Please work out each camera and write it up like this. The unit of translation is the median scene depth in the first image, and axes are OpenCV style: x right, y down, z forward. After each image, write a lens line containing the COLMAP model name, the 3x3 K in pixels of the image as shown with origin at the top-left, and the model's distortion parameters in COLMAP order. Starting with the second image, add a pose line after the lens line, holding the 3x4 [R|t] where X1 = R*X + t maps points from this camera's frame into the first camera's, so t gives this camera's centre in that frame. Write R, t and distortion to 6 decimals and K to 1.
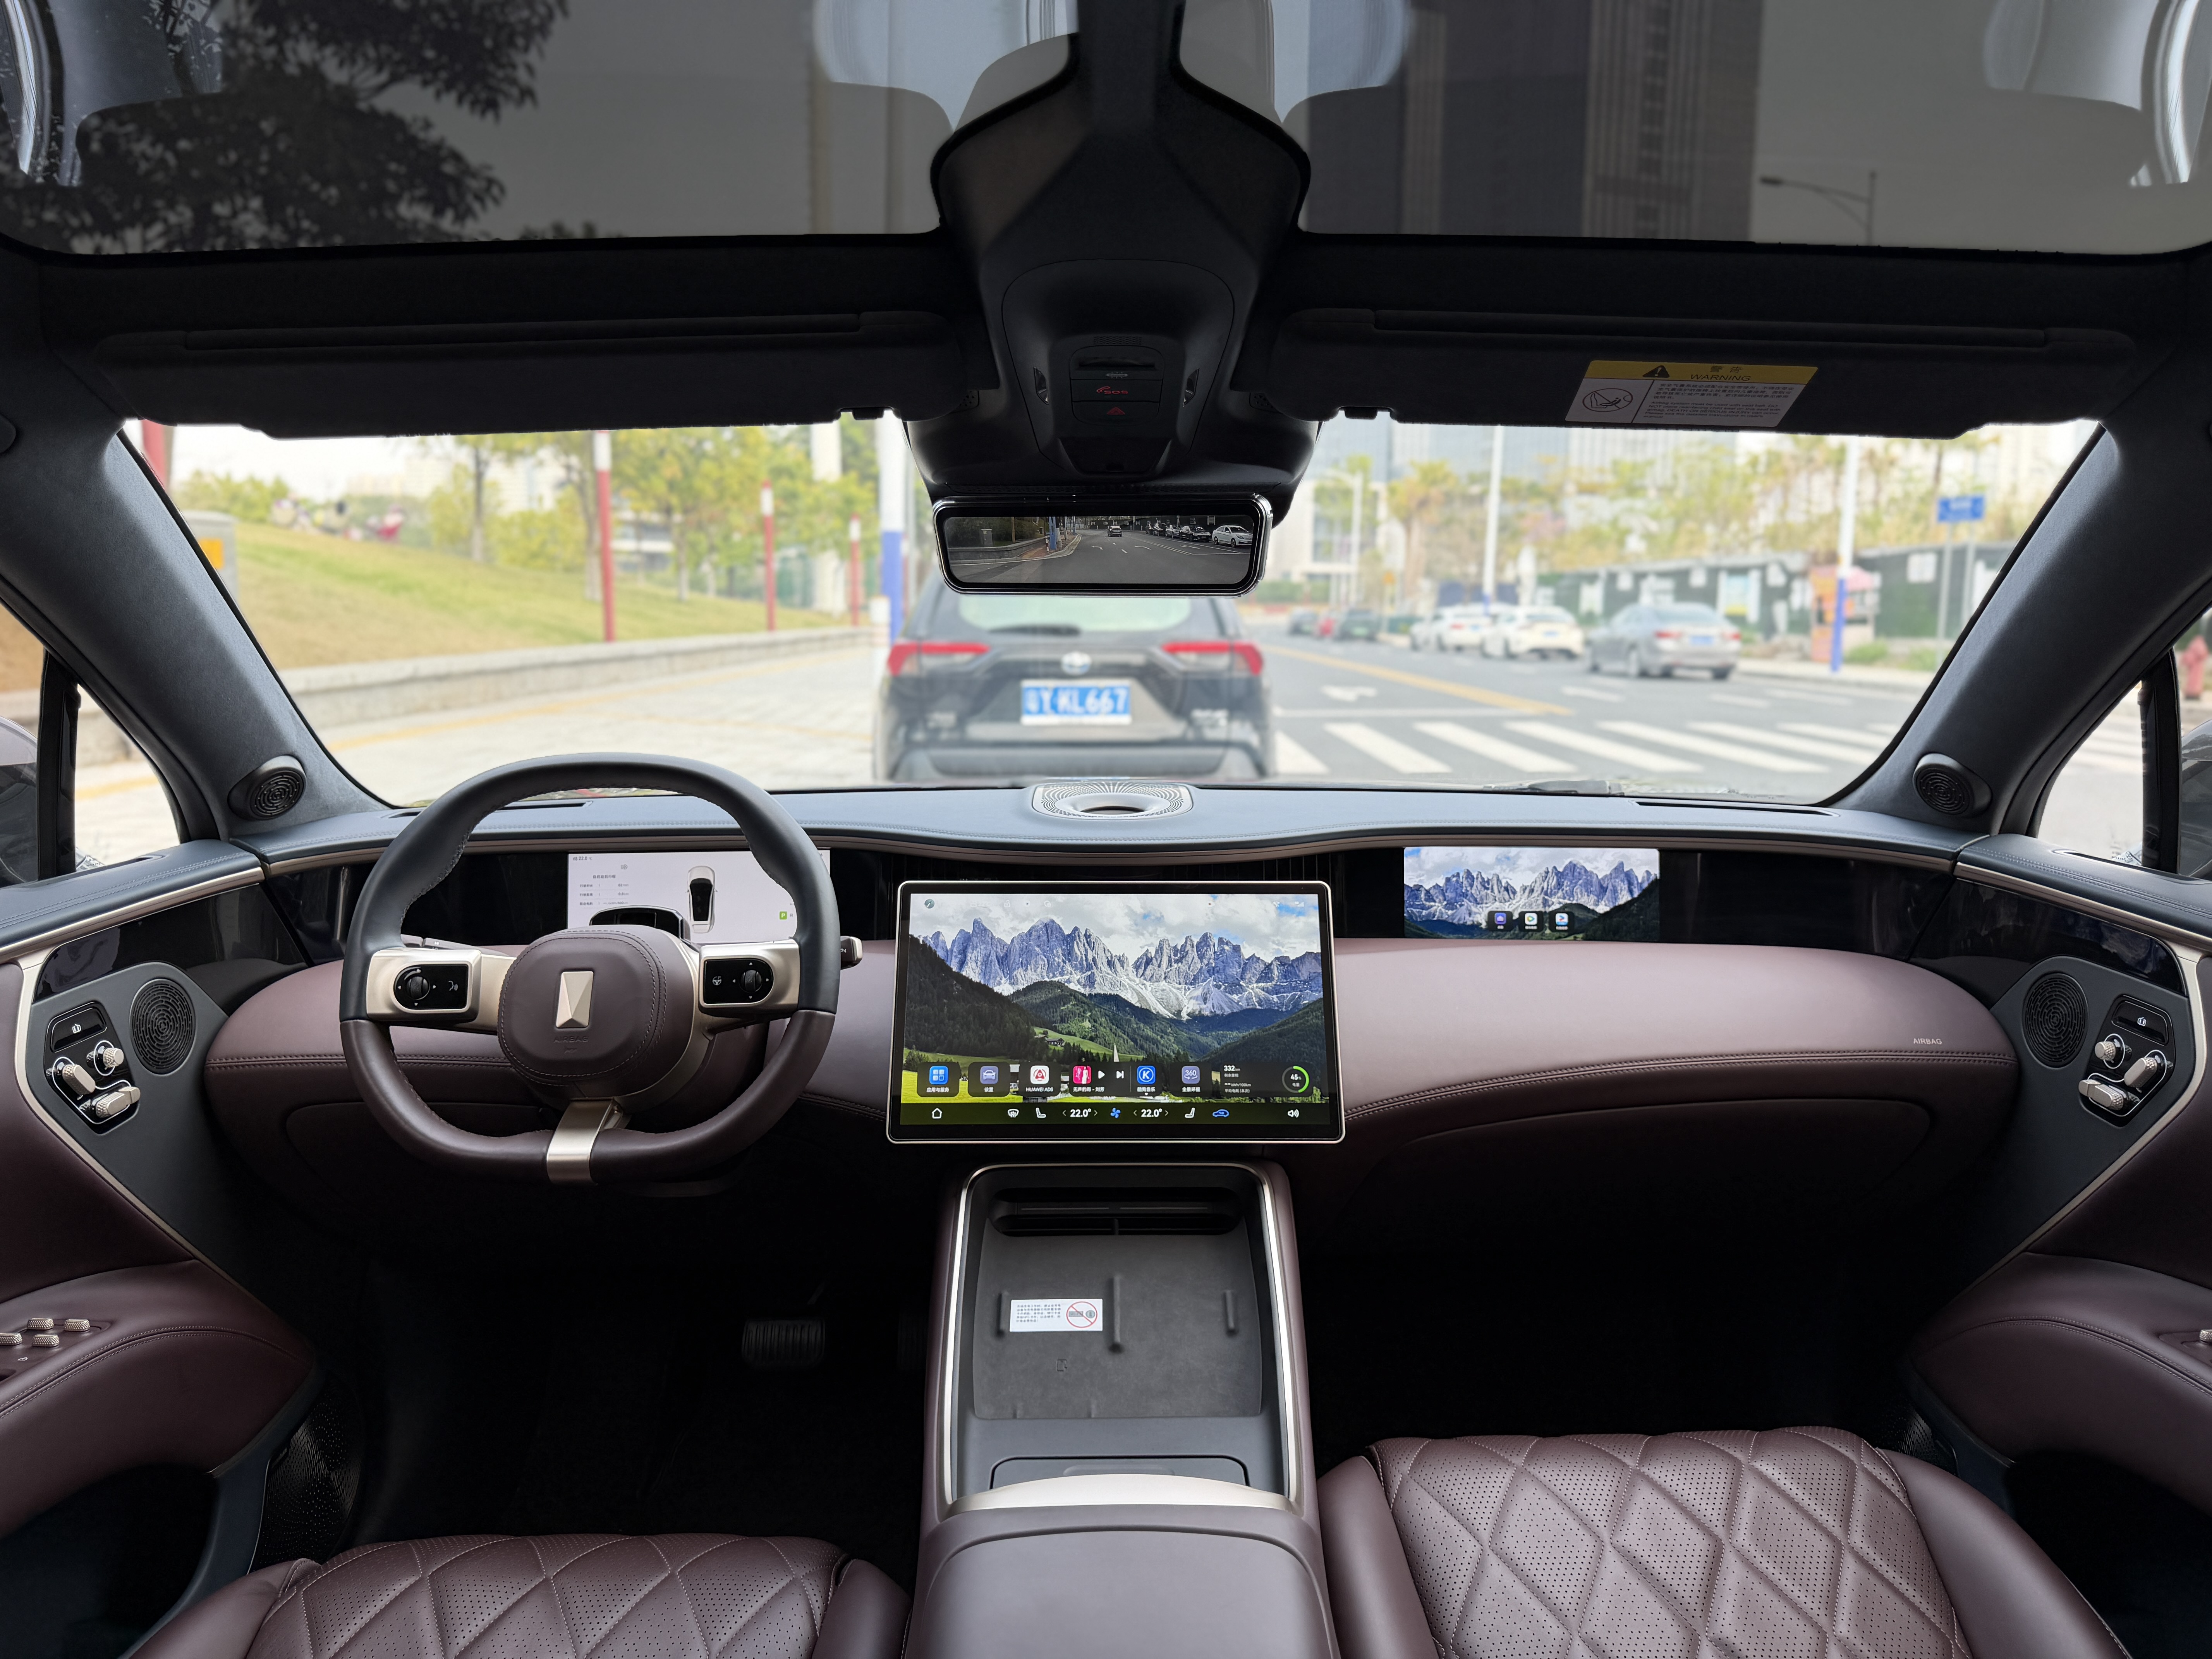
lens RADIAL K [[1575.5, 0, 1110.4], [0, 1575.5, 813.7], [0, 0, 1]] dist [0.058175, -0.046635]
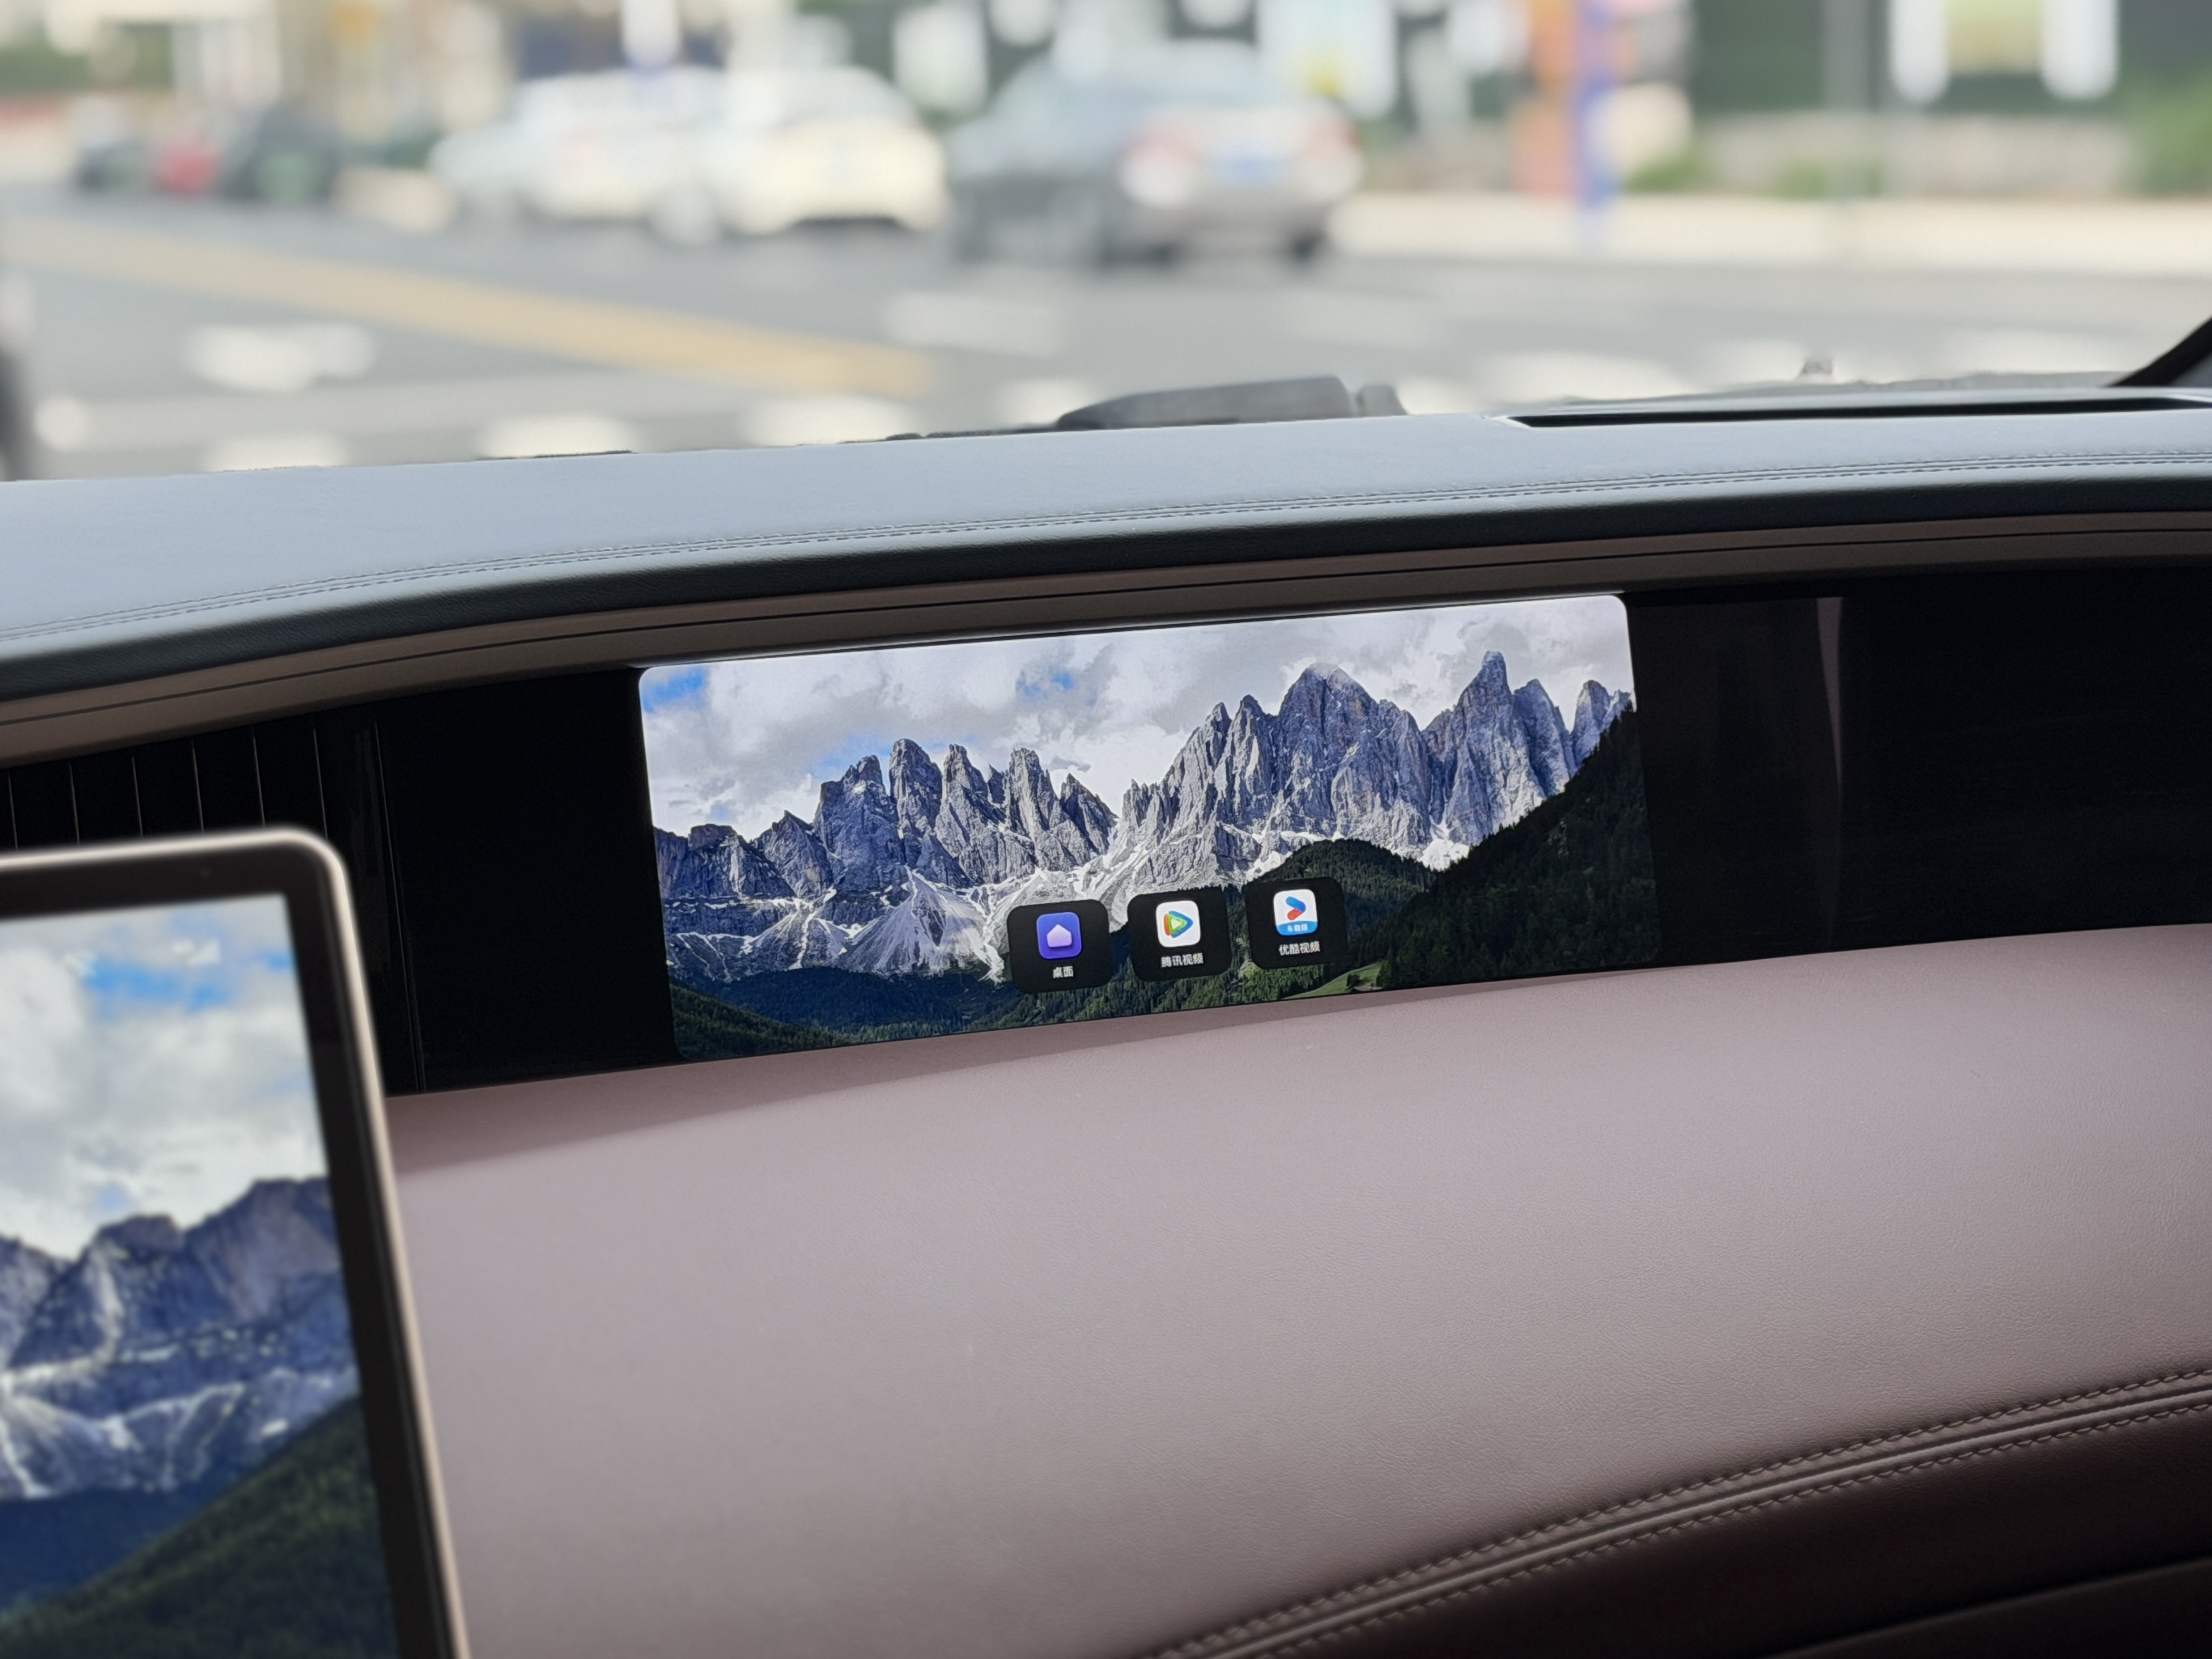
lens RADIAL K [[4660.3, 0, 1105.5], [0, 4660.3, 838.1], [0, 0, 1]] dist [0.170320, 0.000000]
pose [[0.945532, -0.097569, 0.310564, 0.044010], [0.090374, 0.995201, 0.037511, 0.030456], [-0.312733, -0.007401, 0.949812, 0.388117]]
